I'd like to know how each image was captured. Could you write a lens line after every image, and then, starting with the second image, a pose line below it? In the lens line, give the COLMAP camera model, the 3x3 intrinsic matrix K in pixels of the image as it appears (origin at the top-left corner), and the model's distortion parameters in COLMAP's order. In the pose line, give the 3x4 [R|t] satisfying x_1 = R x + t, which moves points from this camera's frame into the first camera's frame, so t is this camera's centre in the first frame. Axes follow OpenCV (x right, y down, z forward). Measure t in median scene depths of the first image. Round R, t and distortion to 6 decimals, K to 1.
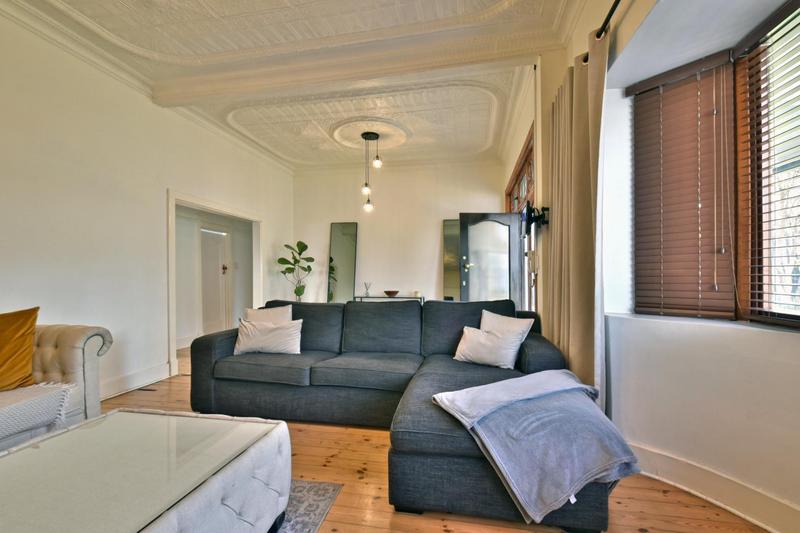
lens RADIAL K [[357.7, 0, 398.3], [0, 357.7, 275.3], [0, 0, 1]] dist [0.013780, -0.011697]
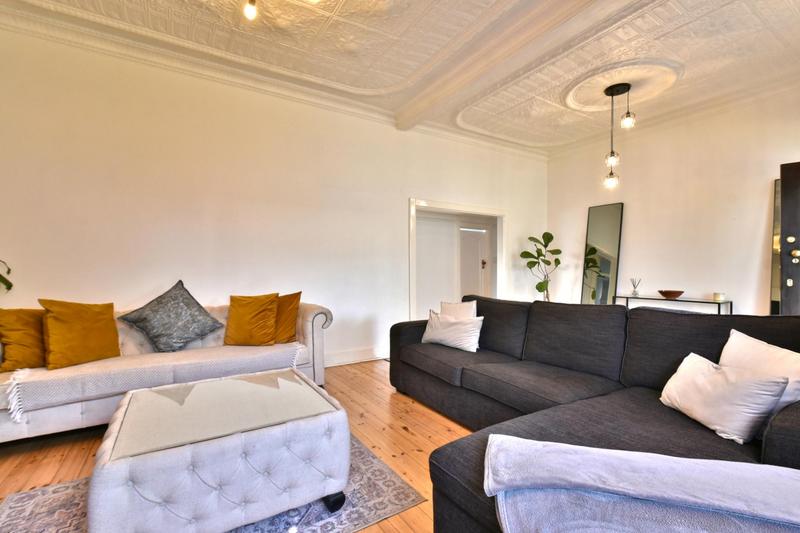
lens RADIAL K [[357.7, 0, 398.3], [0, 357.7, 275.3], [0, 0, 1]] dist [0.013780, -0.011697]
pose [[0.686823, 0.010113, -0.726754, 0.190155], [0.002559, 0.999863, 0.016332, -0.001527], [0.726820, -0.013077, 0.686703, 0.137093]]
